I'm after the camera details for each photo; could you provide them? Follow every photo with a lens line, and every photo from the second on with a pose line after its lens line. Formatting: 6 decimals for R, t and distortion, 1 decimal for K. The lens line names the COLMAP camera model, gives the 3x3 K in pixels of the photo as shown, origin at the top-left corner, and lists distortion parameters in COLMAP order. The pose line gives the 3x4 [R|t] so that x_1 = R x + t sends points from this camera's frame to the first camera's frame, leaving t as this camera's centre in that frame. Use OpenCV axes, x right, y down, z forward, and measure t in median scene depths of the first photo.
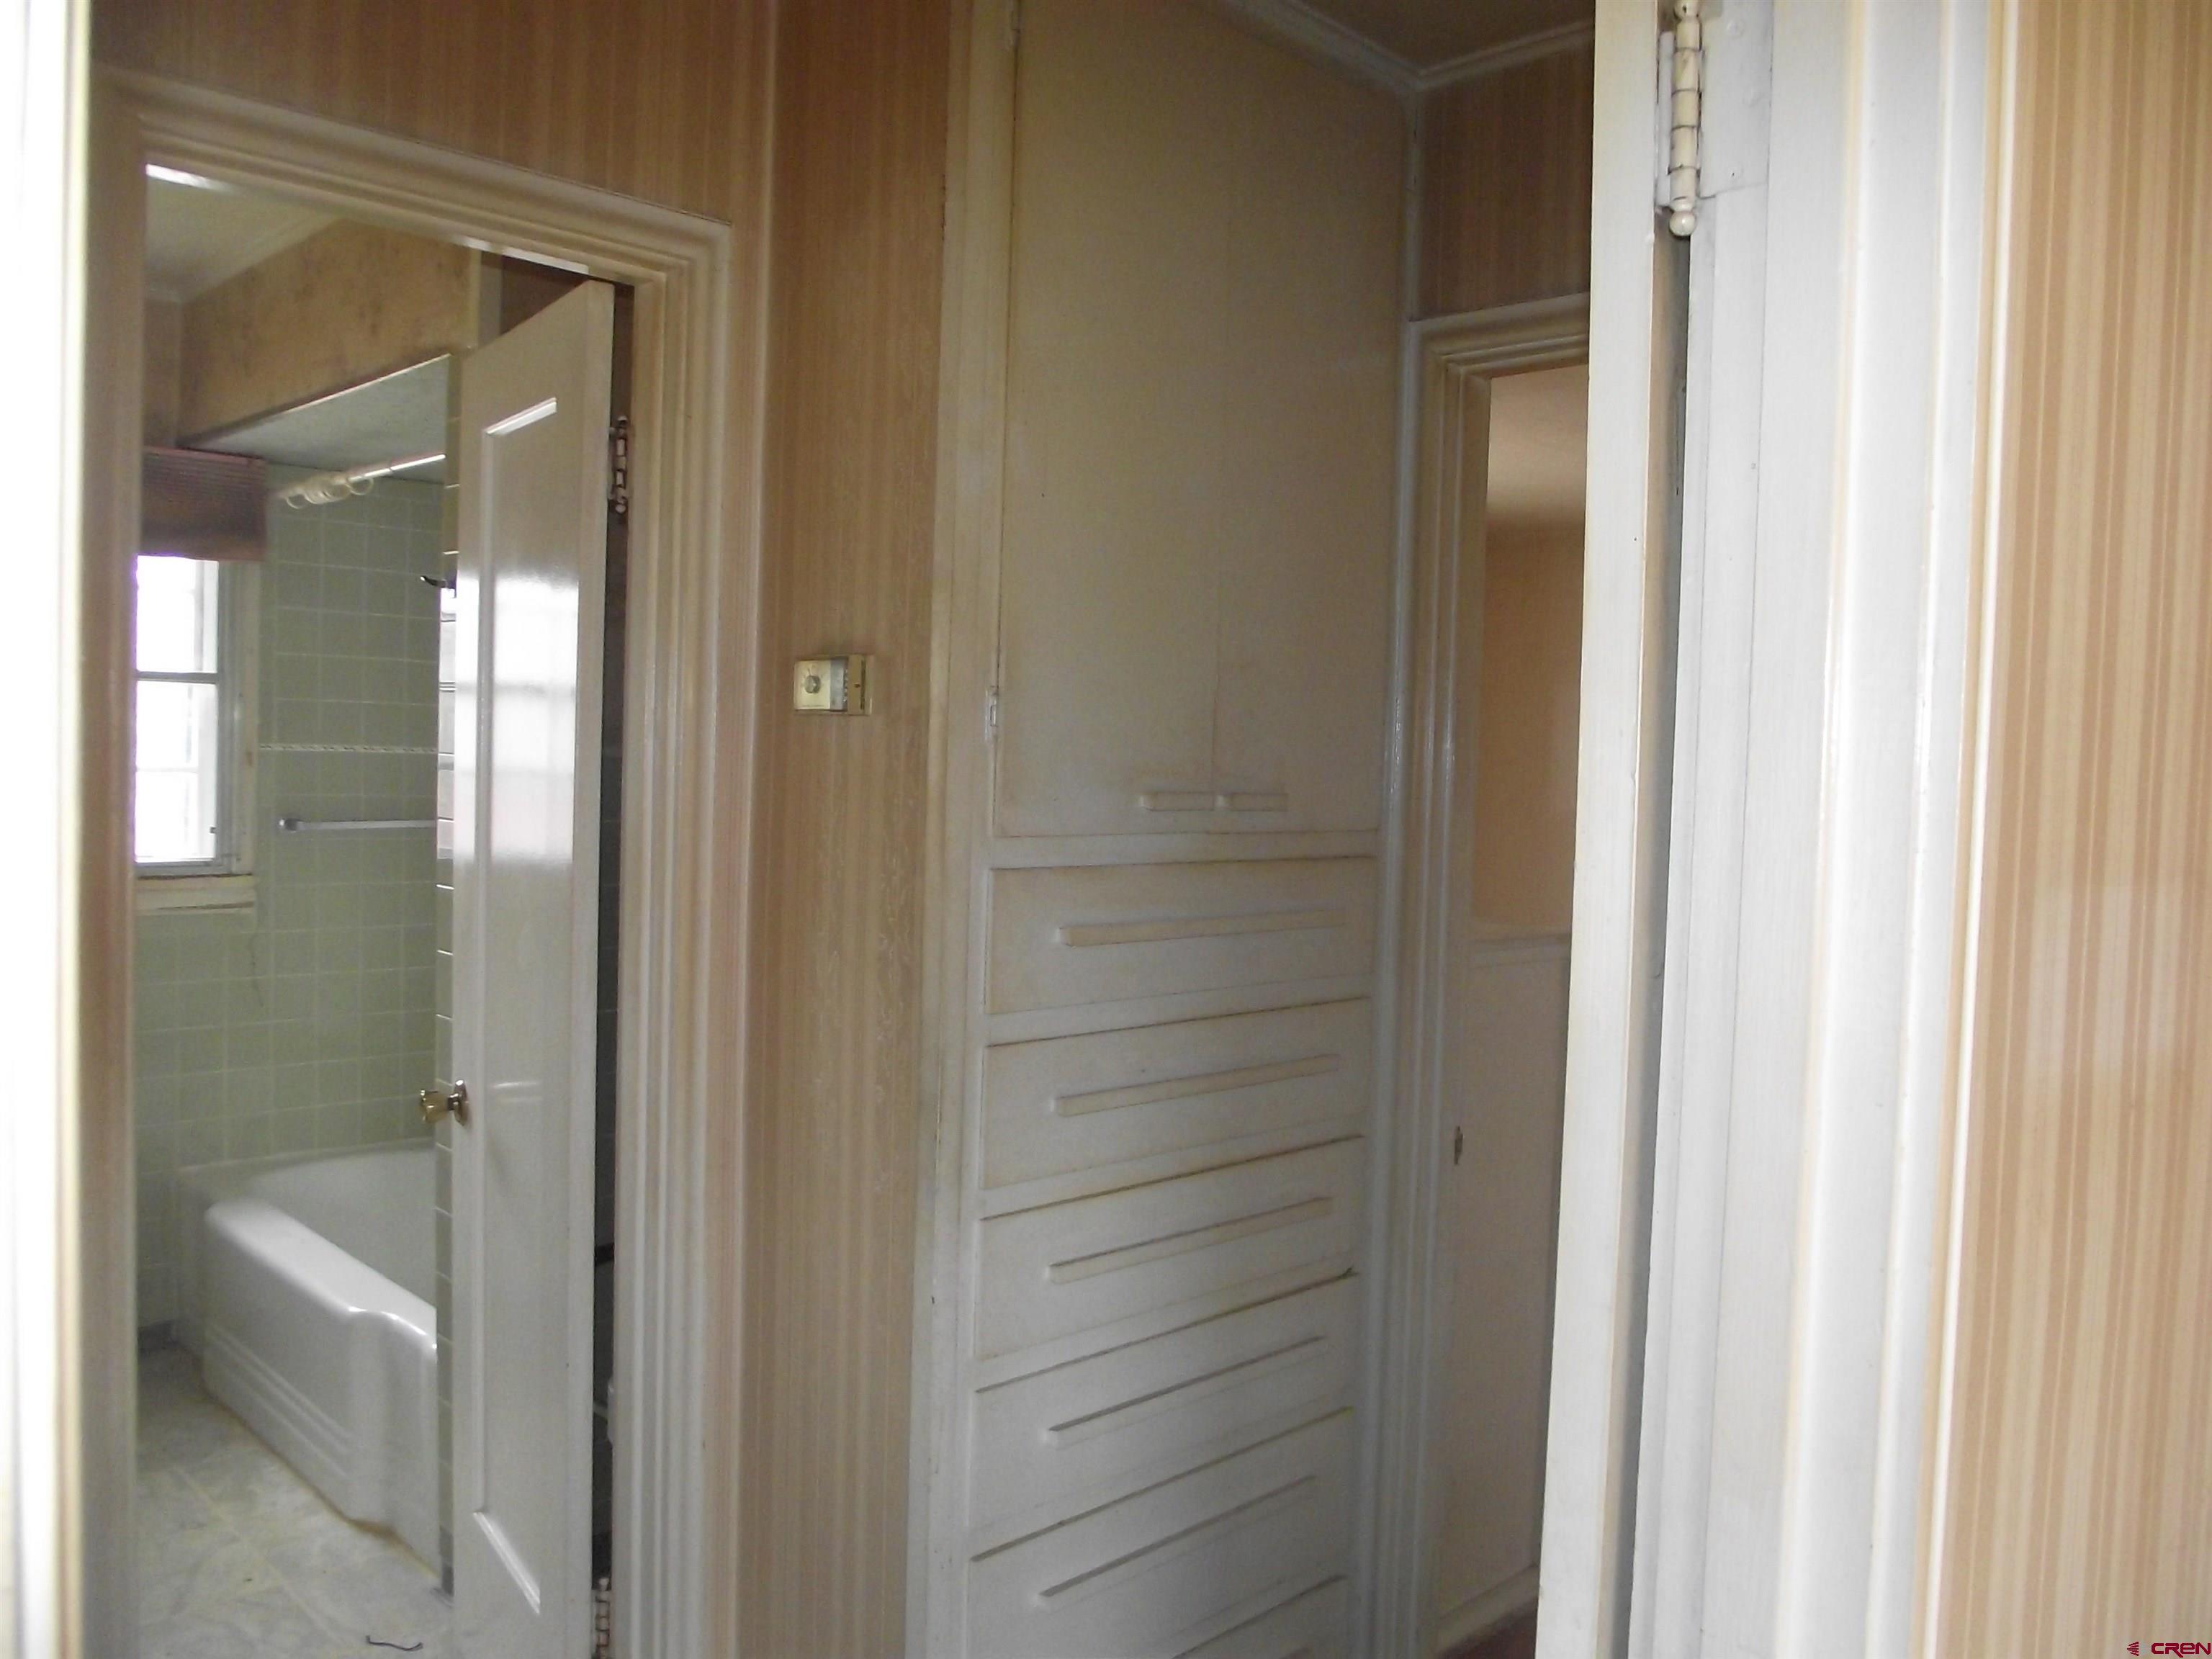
lens RADIAL K [[1736.7, 0, 1104.4], [0, 1736.7, 824.3], [0, 0, 1]] dist [-0.077760, 0.044390]
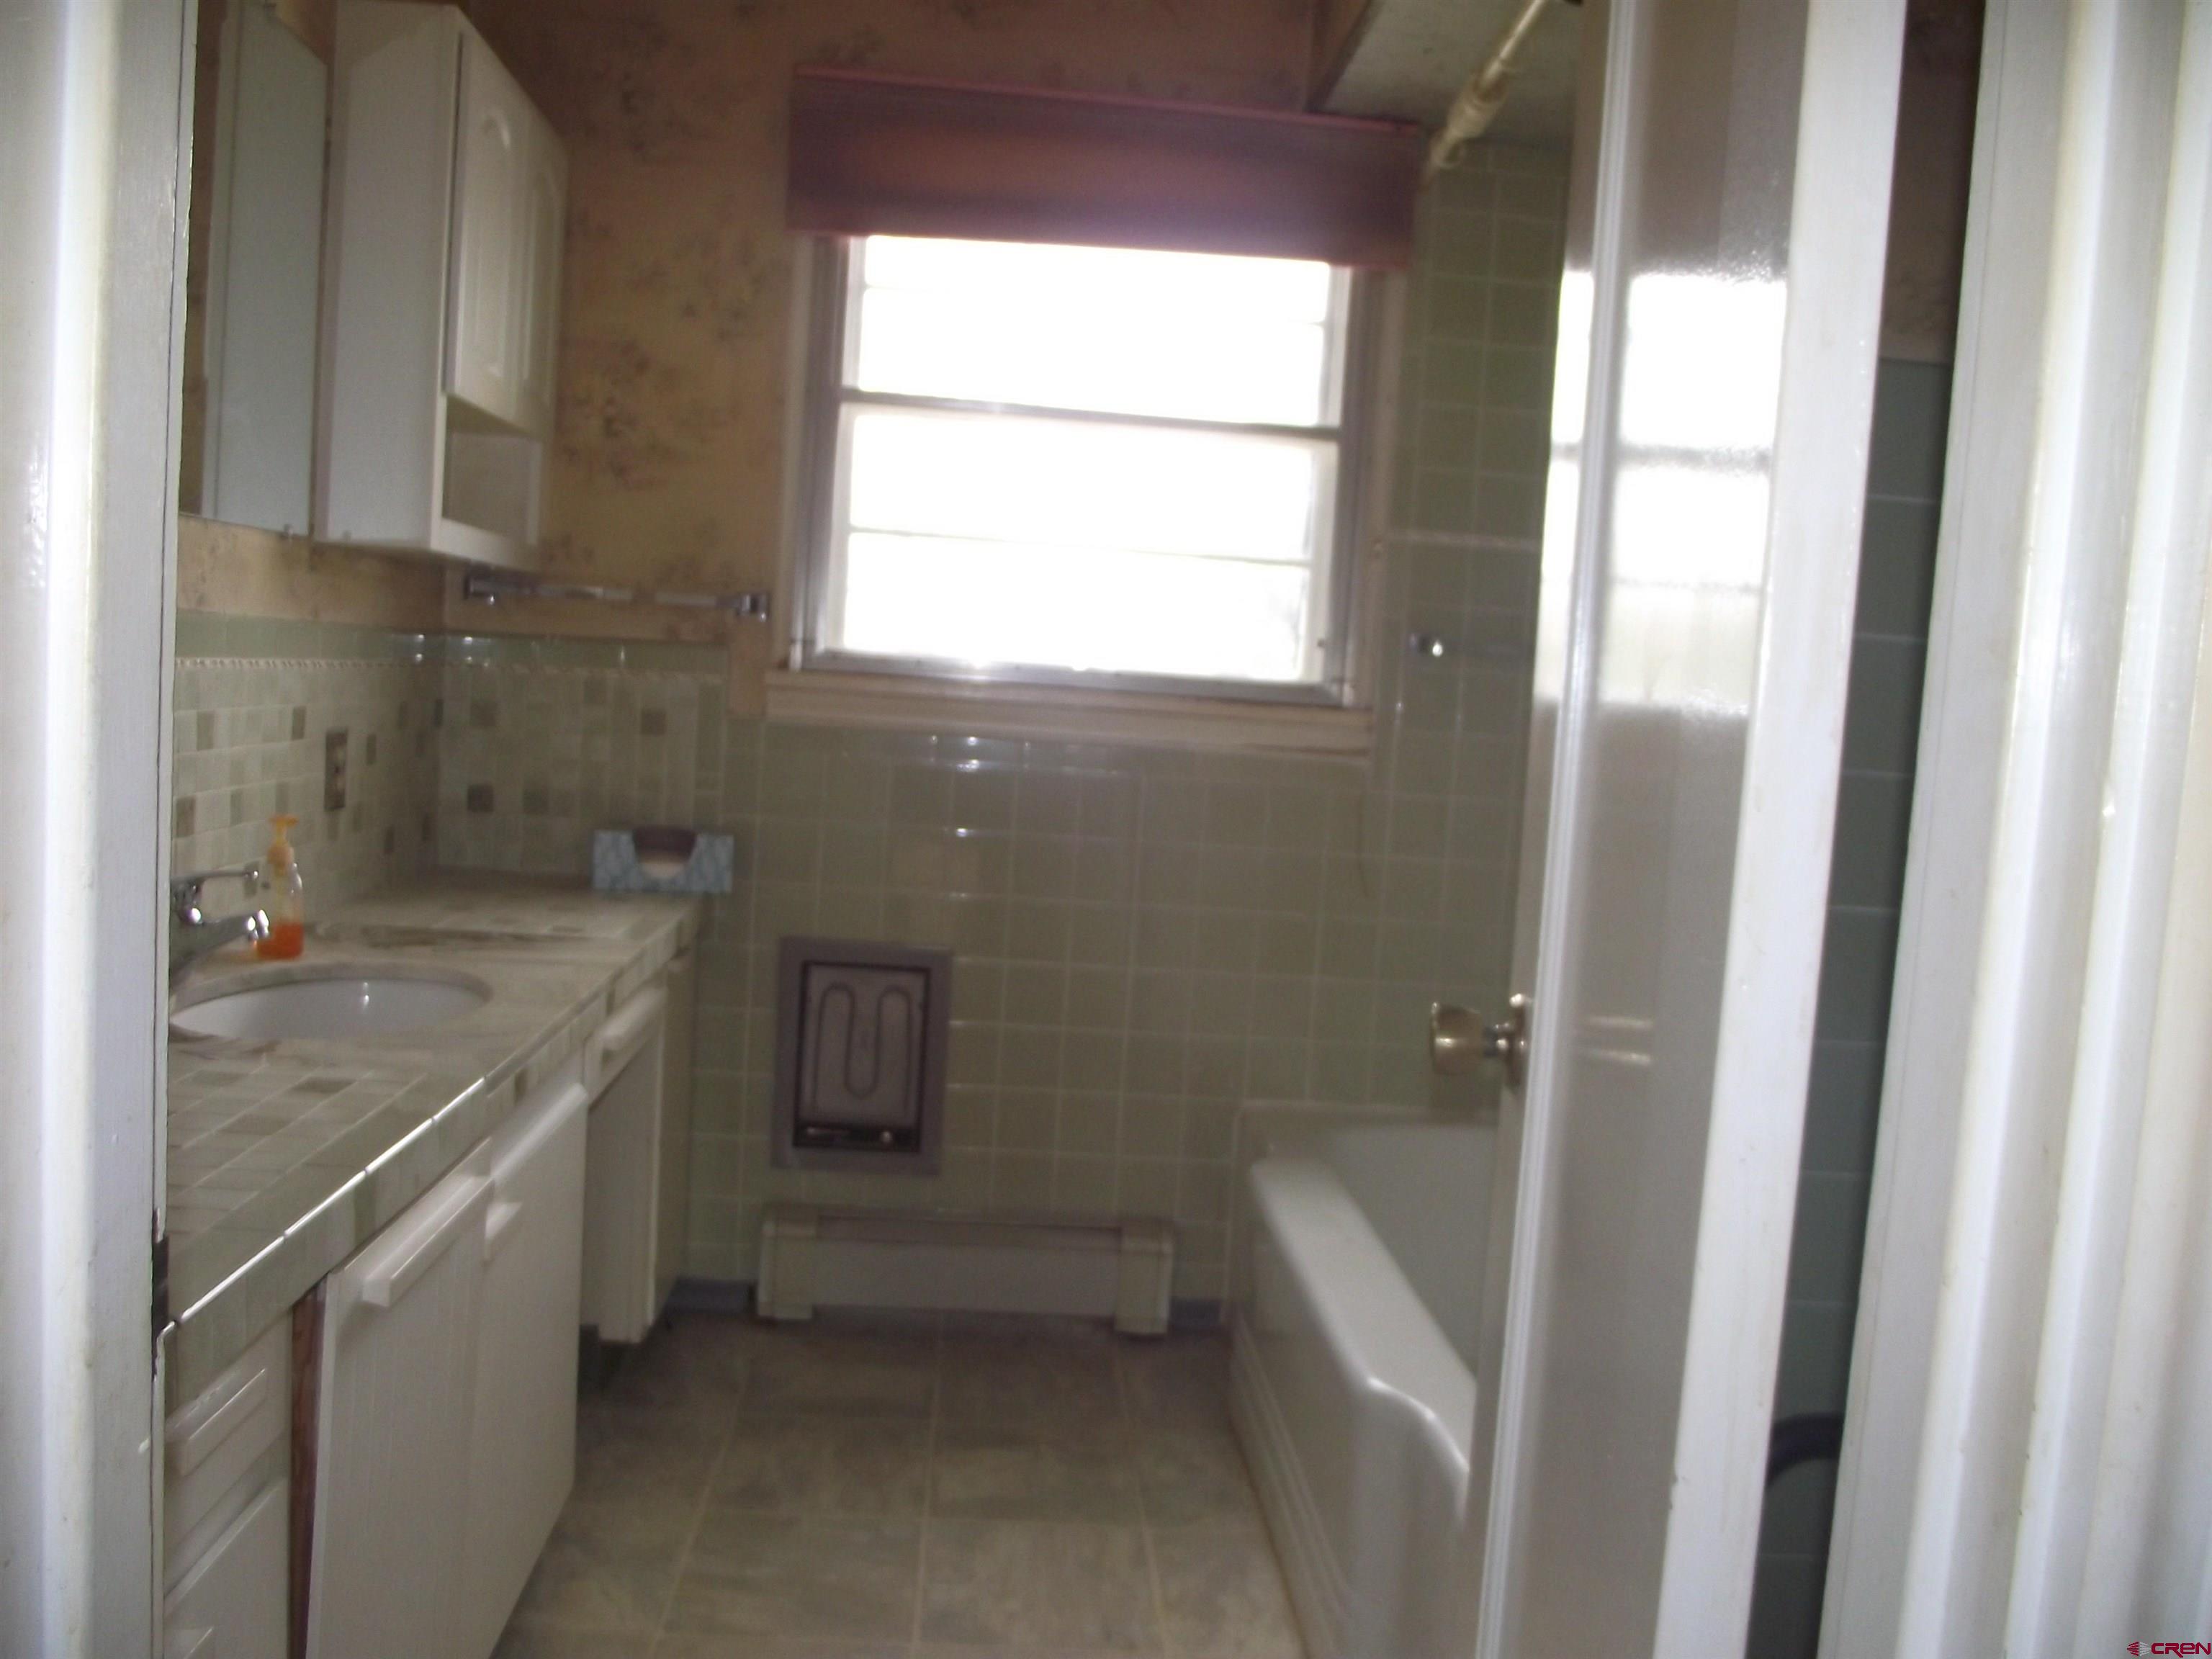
lens RADIAL K [[1736.7, 0, 1100.1], [0, 1736.7, 822.3], [0, 0, 1]] dist [-0.077760, 0.044390]
pose [[0.753822, 0.069559, -0.653386, -0.108975], [-0.068661, 0.997276, 0.026954, 0.065836], [0.653481, 0.024544, 0.756545, 0.387577]]
